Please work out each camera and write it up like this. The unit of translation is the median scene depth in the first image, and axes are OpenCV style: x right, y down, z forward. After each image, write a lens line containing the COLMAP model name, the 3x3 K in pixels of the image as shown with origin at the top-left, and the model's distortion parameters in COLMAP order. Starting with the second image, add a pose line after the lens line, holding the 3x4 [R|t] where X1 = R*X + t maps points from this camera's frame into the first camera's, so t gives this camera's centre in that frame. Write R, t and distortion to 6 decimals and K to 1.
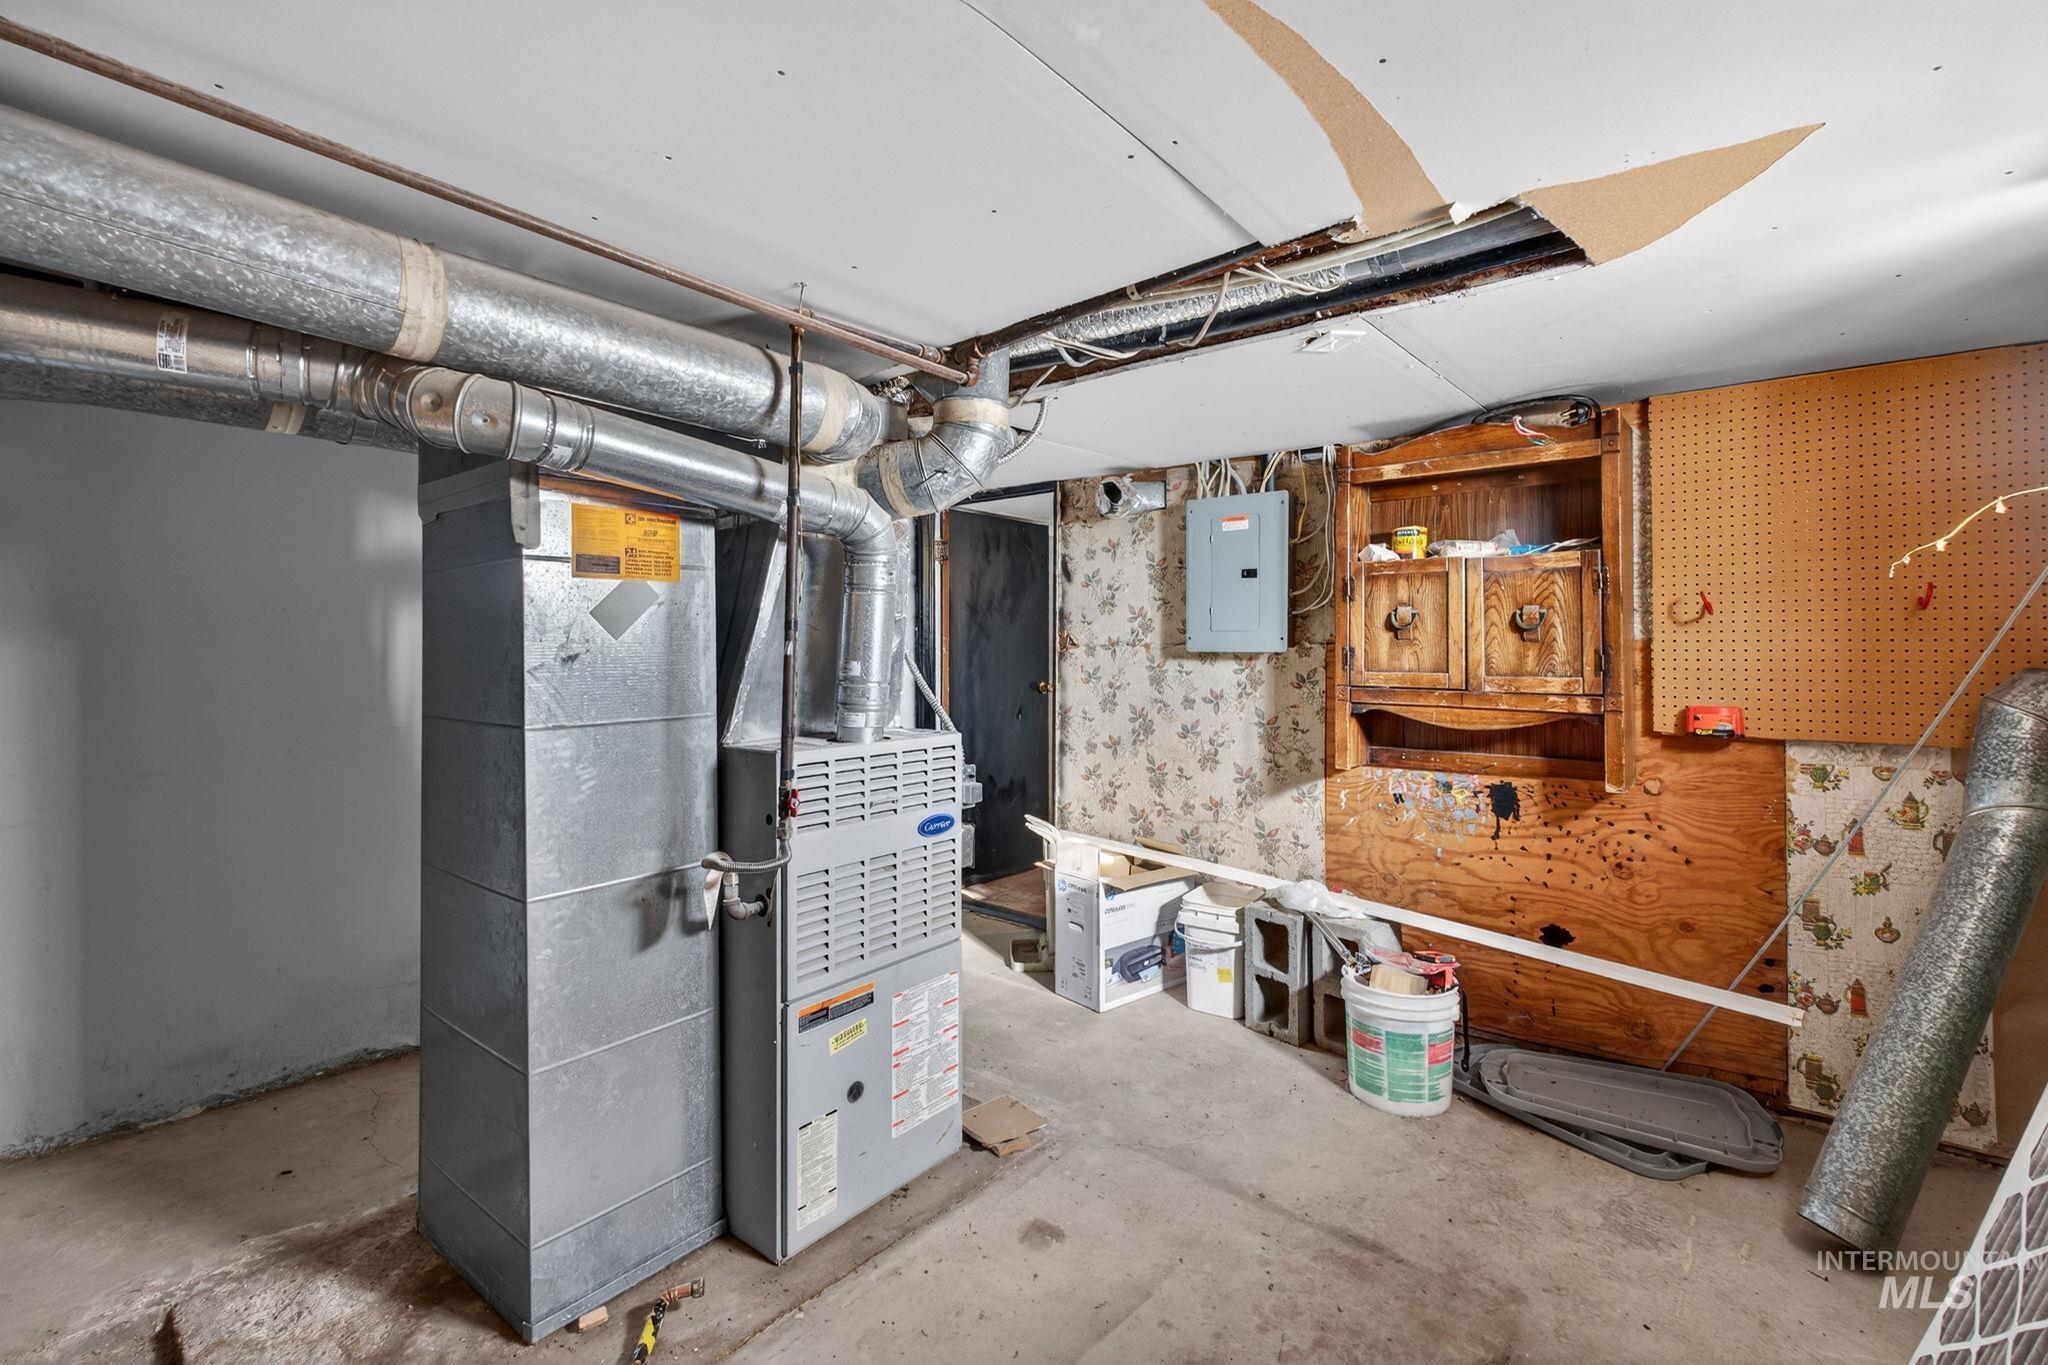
lens RADIAL K [[903.3, 0, 1024.1], [0, 903.3, 650.3], [0, 0, 1]] dist [-0.002318, -0.000879]
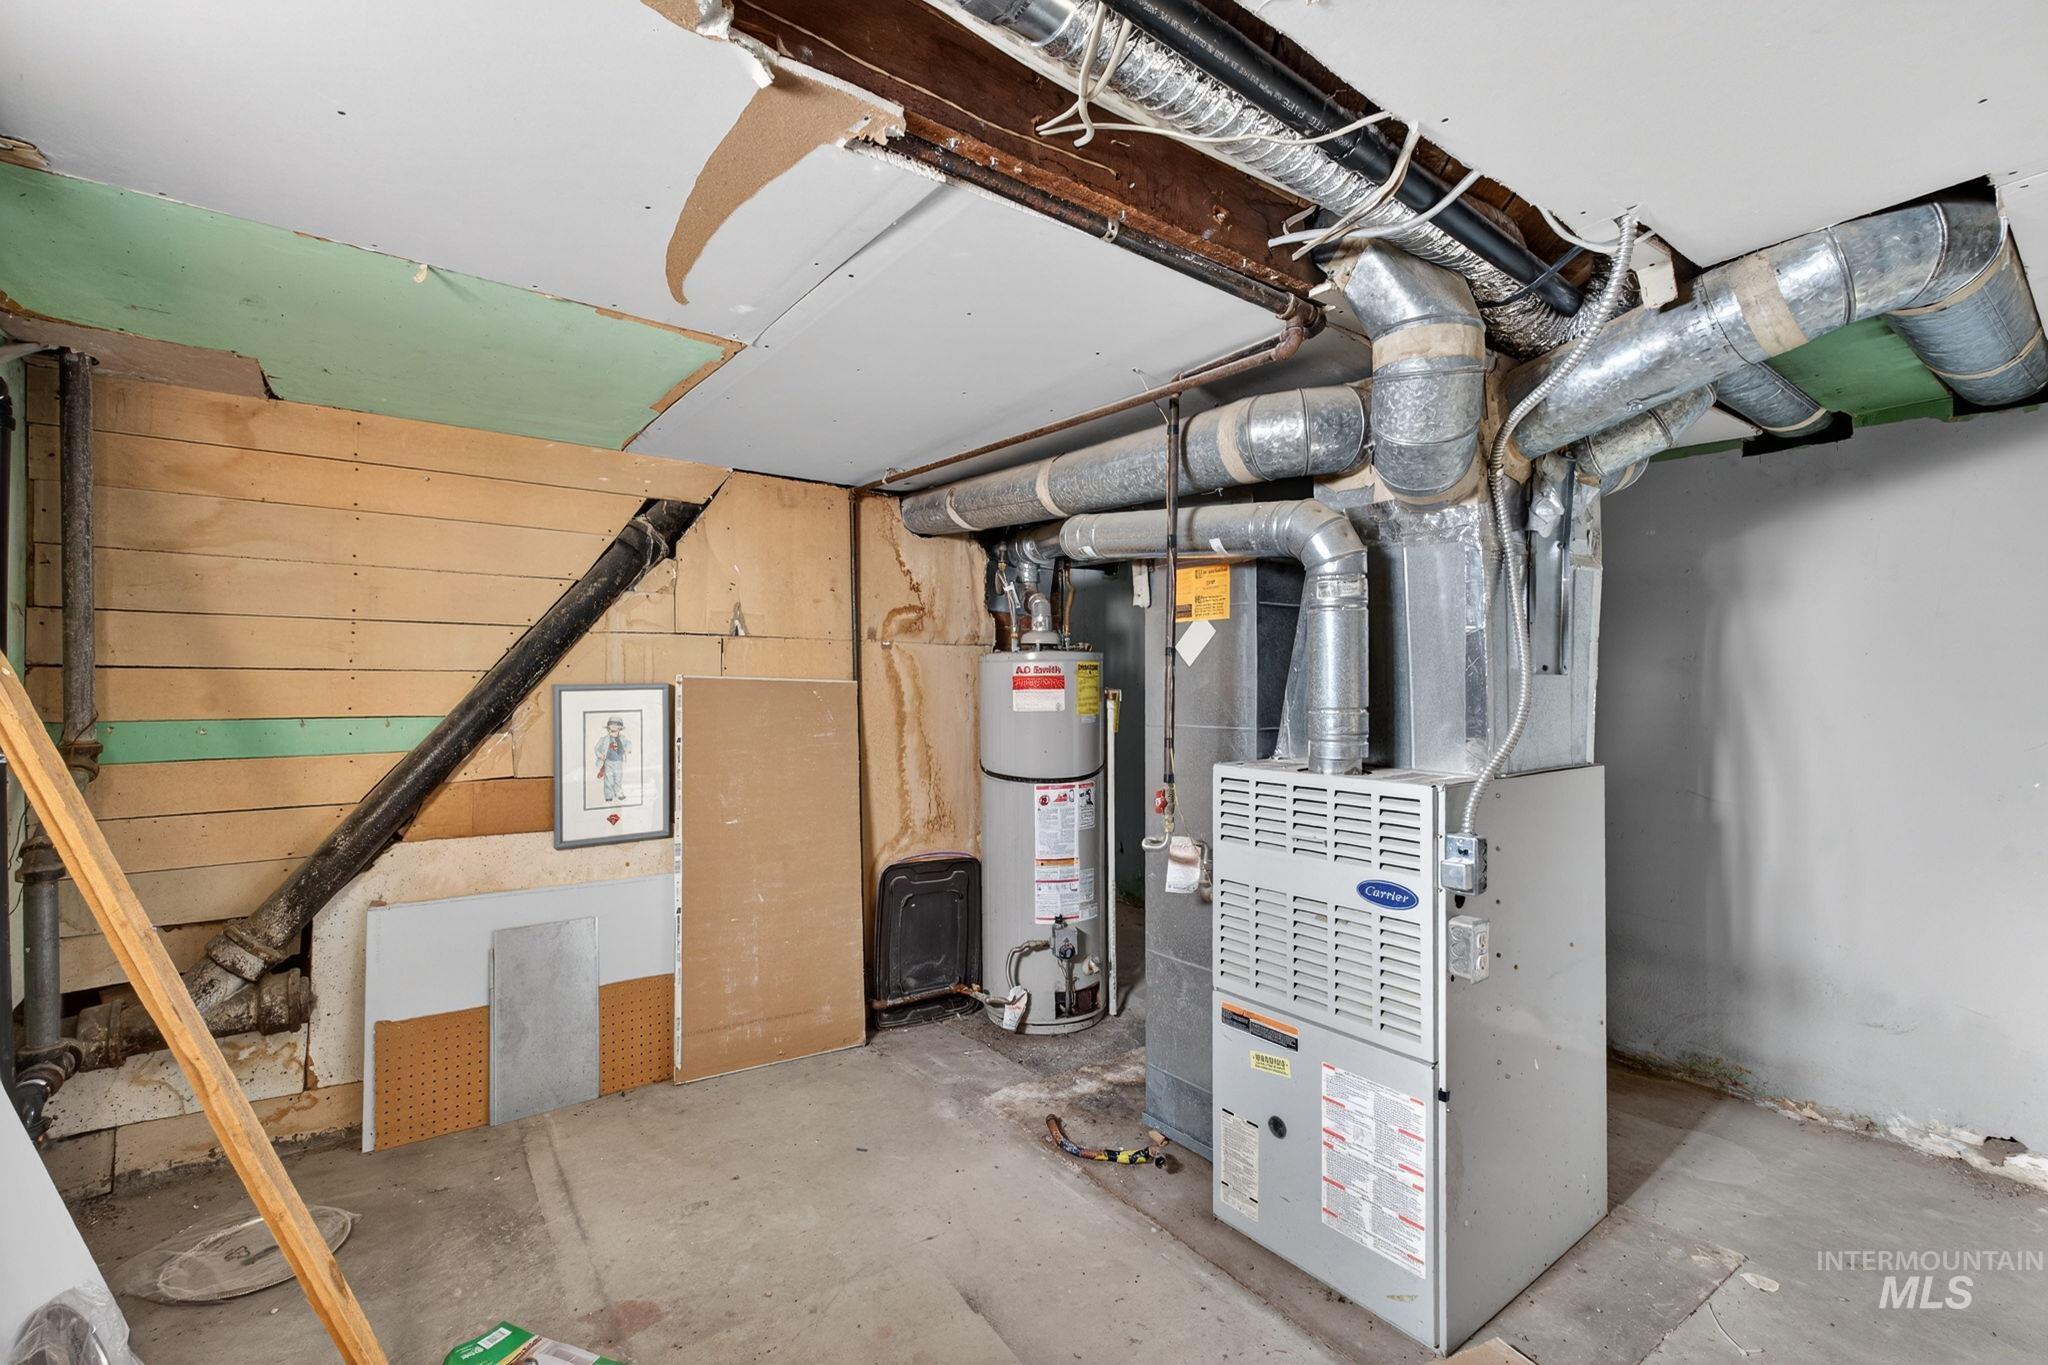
lens RADIAL K [[880.1, 0, 1024.0], [0, 880.1, 682.5], [0, 0, 1]] dist [-0.001583, -0.000252]
pose [[-0.251333, 0.007406, -0.967872, 0.791017], [0.009069, 0.999945, 0.005296, 0.002267], [0.967858, -0.007447, -0.251387, 0.971831]]
